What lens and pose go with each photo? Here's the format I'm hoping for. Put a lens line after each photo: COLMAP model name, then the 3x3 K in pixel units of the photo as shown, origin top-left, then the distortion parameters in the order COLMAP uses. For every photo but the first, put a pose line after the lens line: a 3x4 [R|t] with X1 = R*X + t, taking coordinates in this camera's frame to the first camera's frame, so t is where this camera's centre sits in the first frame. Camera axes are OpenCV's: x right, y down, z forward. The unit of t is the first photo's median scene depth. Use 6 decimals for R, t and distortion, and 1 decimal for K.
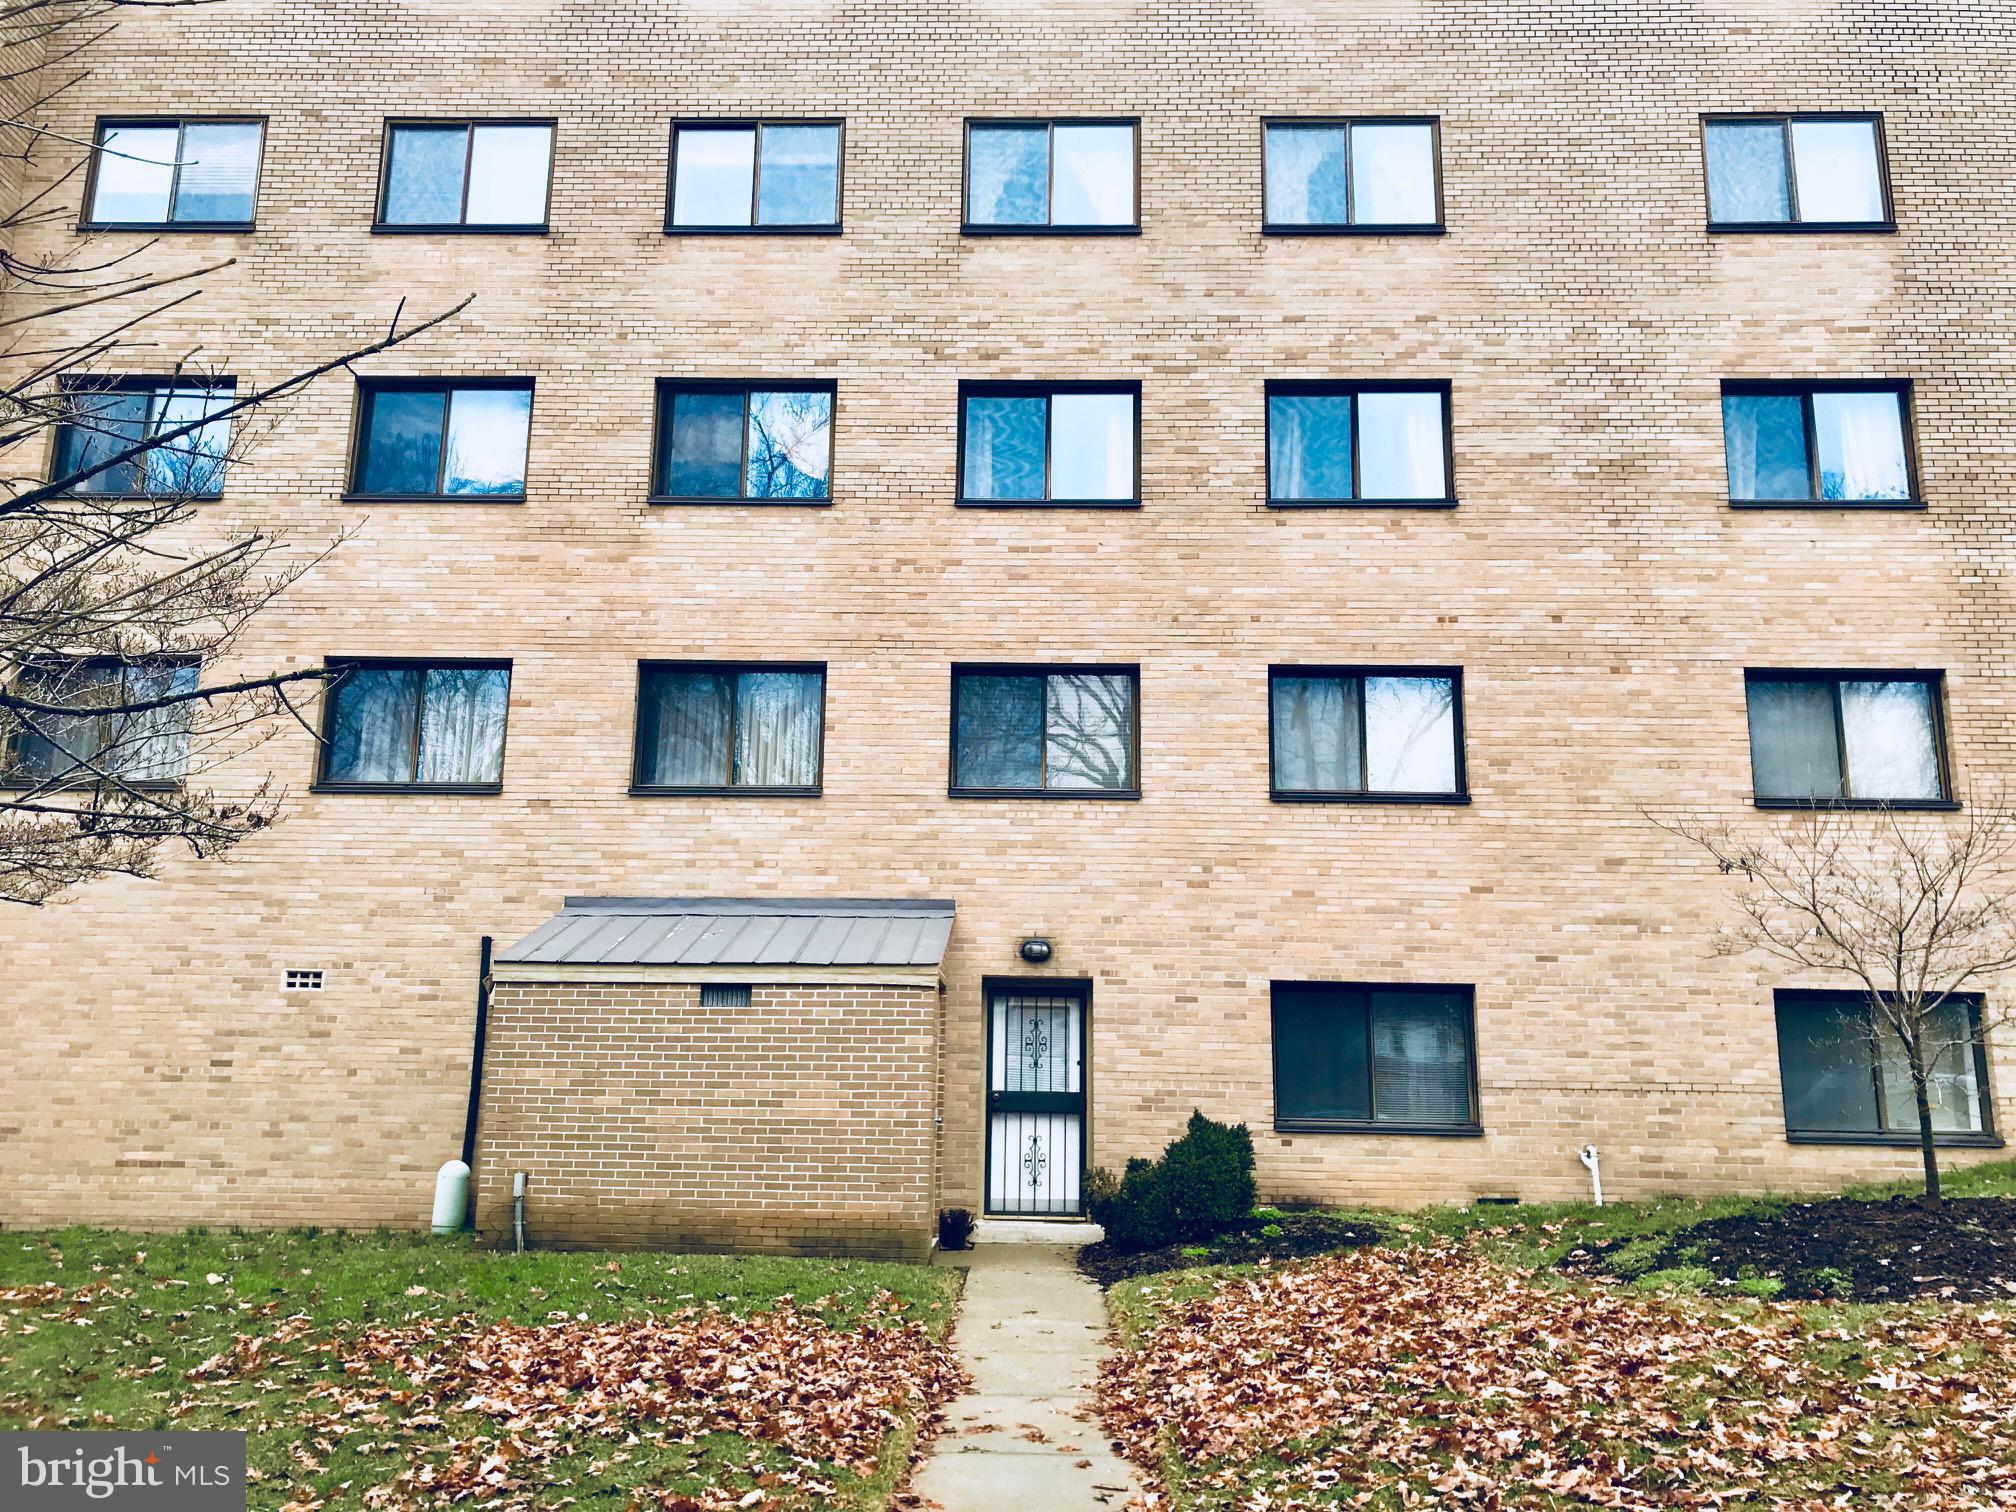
lens RADIAL K [[1661.9, 0, 965.8], [0, 1661.9, 703.7], [0, 0, 1]] dist [0.038026, -0.016643]
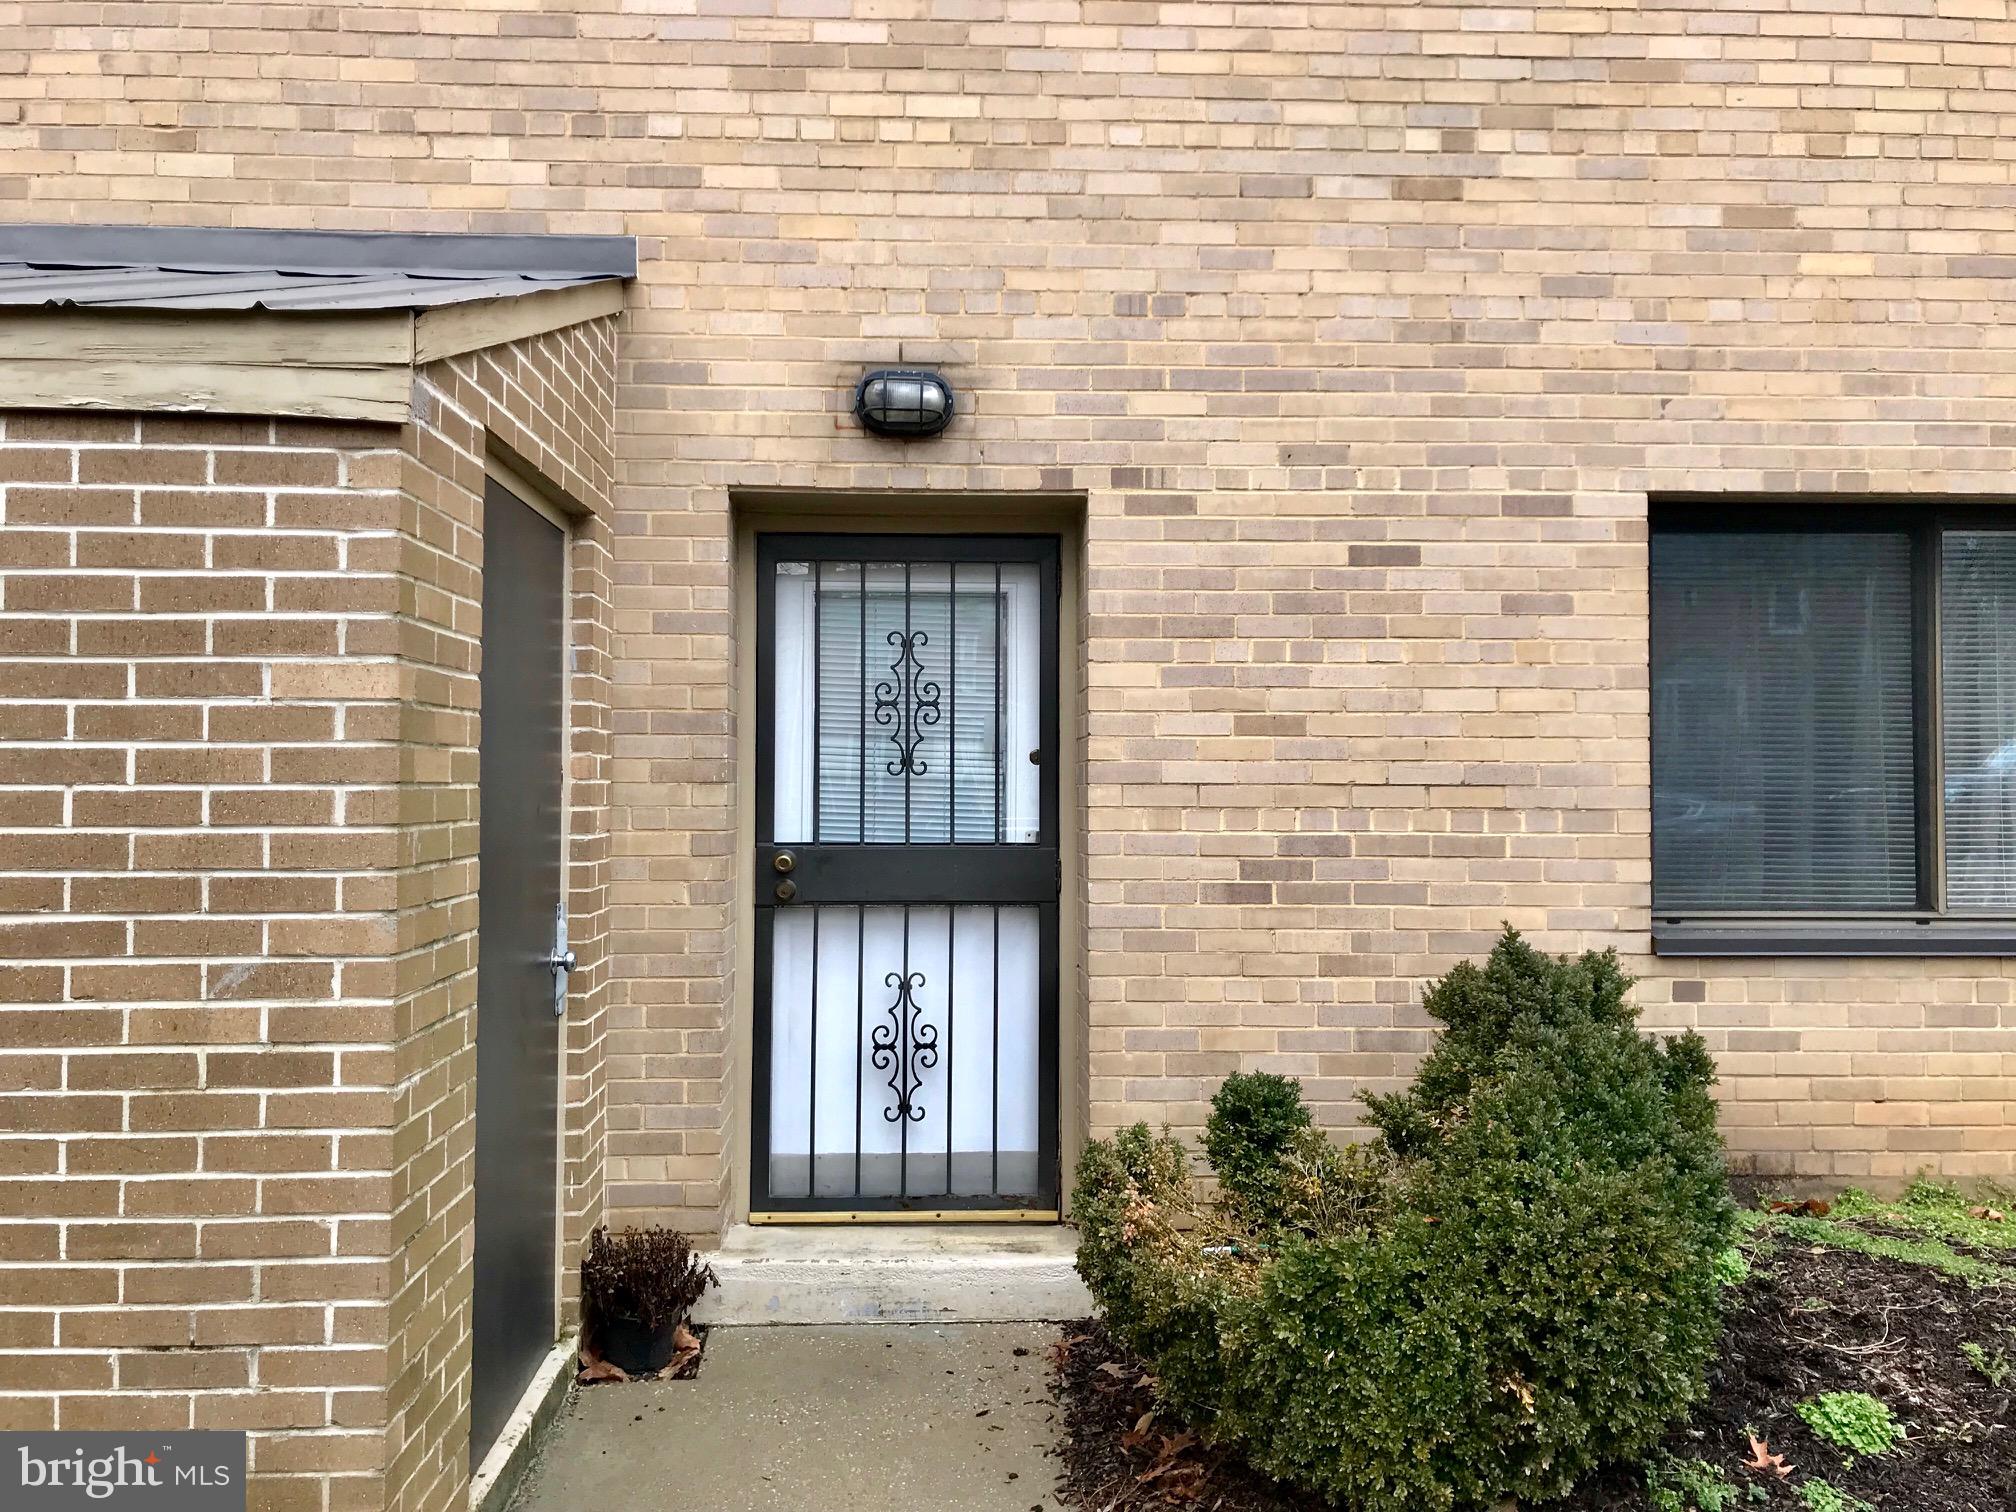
lens RADIAL K [[1661.9, 0, 1009.0], [0, 1661.9, 755.1], [0, 0, 1]] dist [0.038026, -0.016643]
pose [[0.995729, -0.014499, 0.091176, 0.032790], [-0.006089, 0.975127, 0.221562, 0.144502], [-0.092120, -0.221171, 0.970875, 0.690135]]
